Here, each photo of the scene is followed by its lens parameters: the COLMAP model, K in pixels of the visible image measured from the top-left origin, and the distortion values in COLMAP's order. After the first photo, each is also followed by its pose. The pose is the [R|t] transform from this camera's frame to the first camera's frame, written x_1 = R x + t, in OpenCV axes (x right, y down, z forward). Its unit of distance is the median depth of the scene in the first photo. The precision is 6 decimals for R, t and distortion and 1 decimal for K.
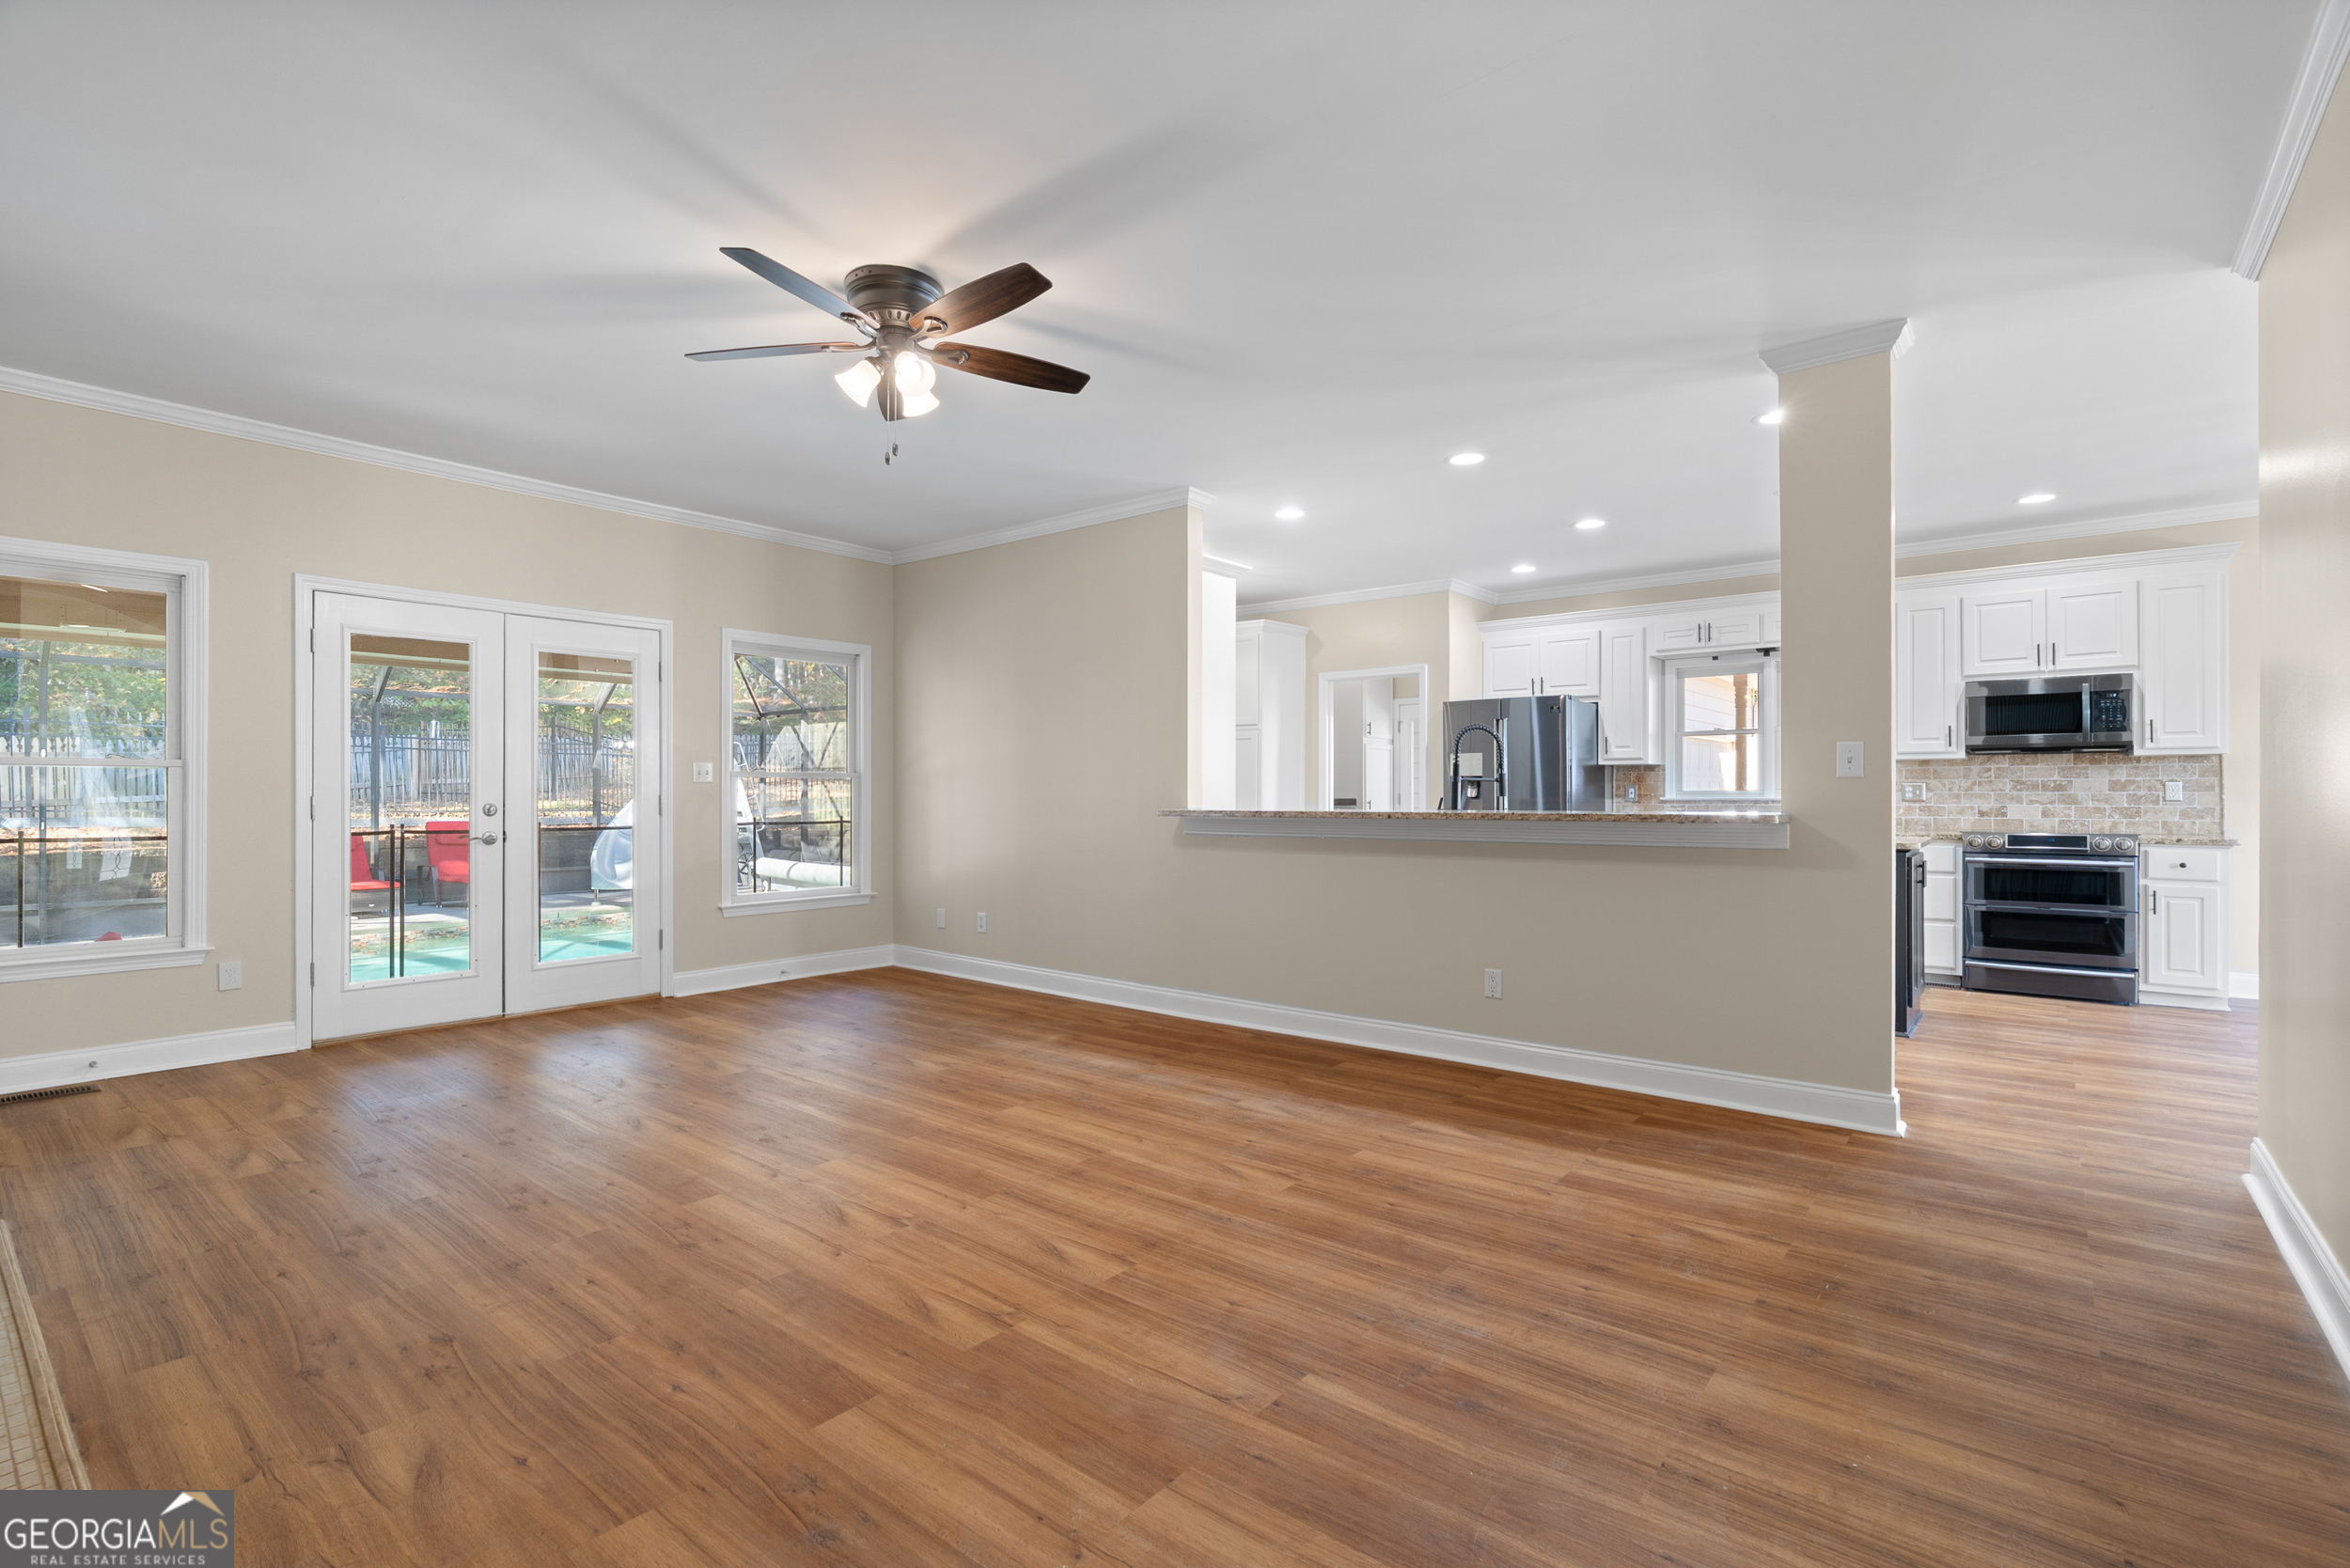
lens RADIAL K [[1069.4, 0, 1165.3], [0, 1069.4, 792.3], [0, 0, 1]] dist [-0.014867, 0.002800]
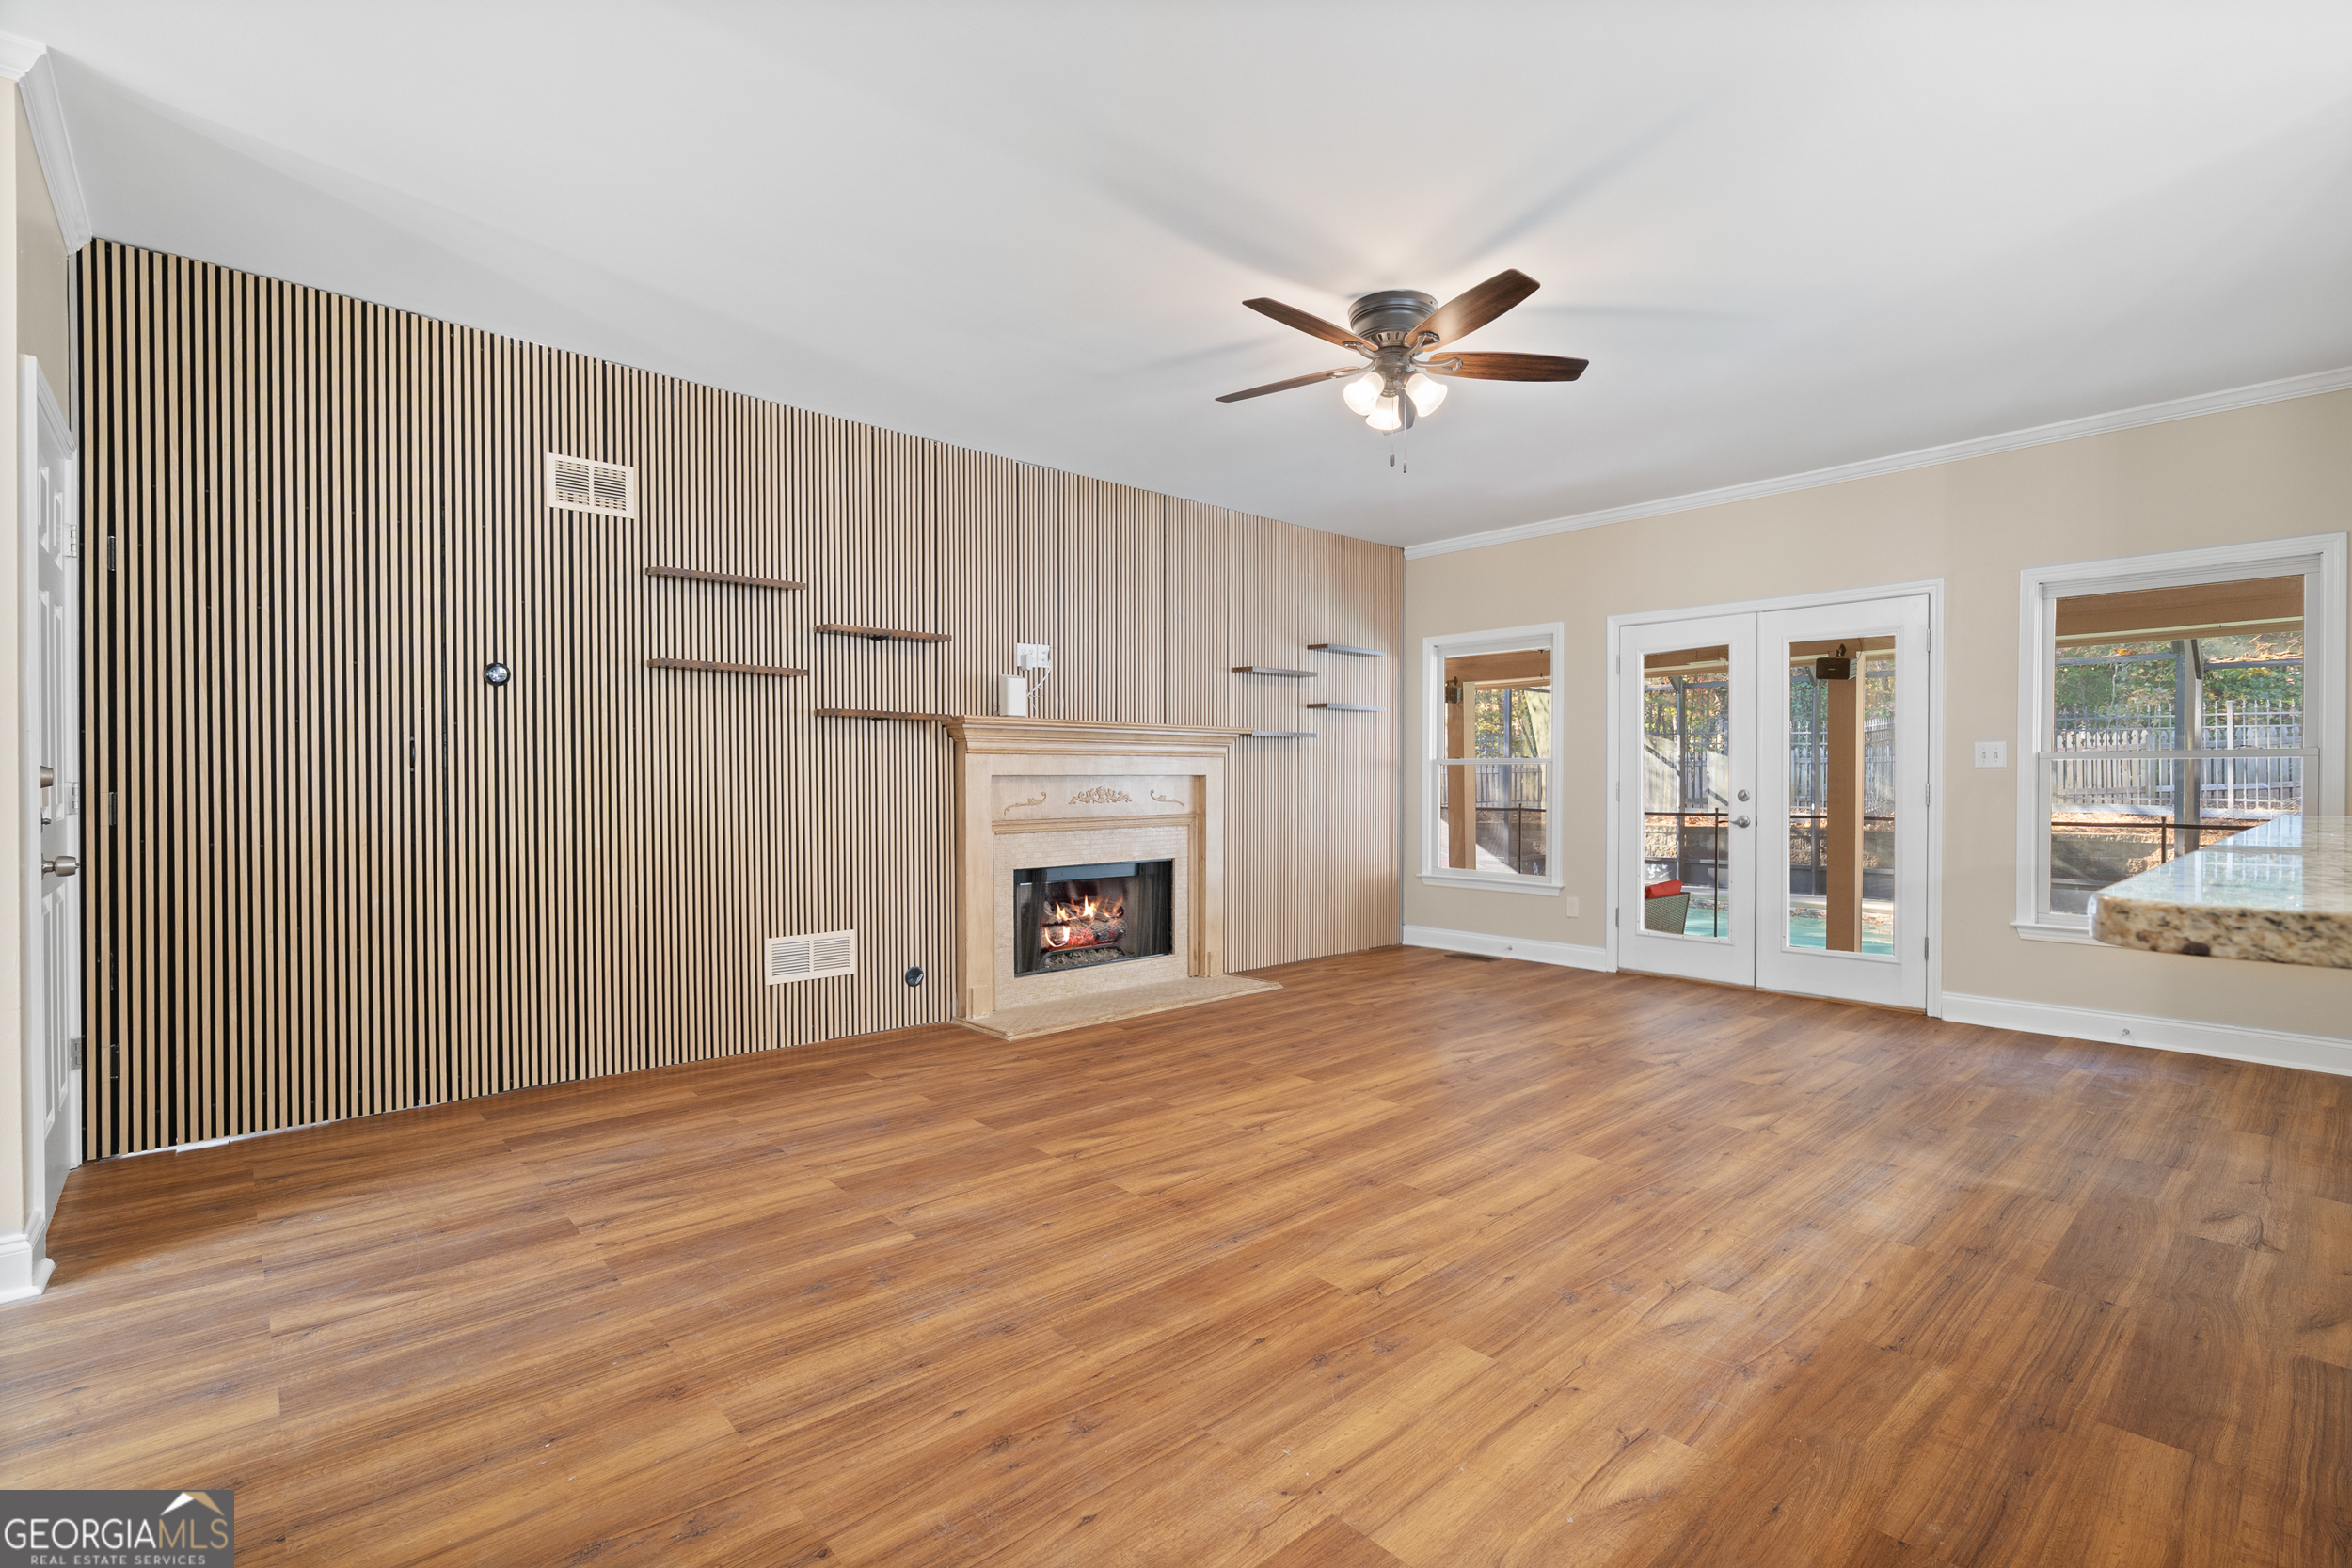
lens RADIAL K [[1070.2, 0, 1187.7], [0, 1070.2, 792.4], [0, 0, 1]] dist [-0.014867, 0.002800]
pose [[-0.139739, 0.012120, -0.990114, 0.932877], [-0.001801, 0.999920, 0.012494, 0.001324], [0.990187, 0.003529, -0.139706, 1.043876]]
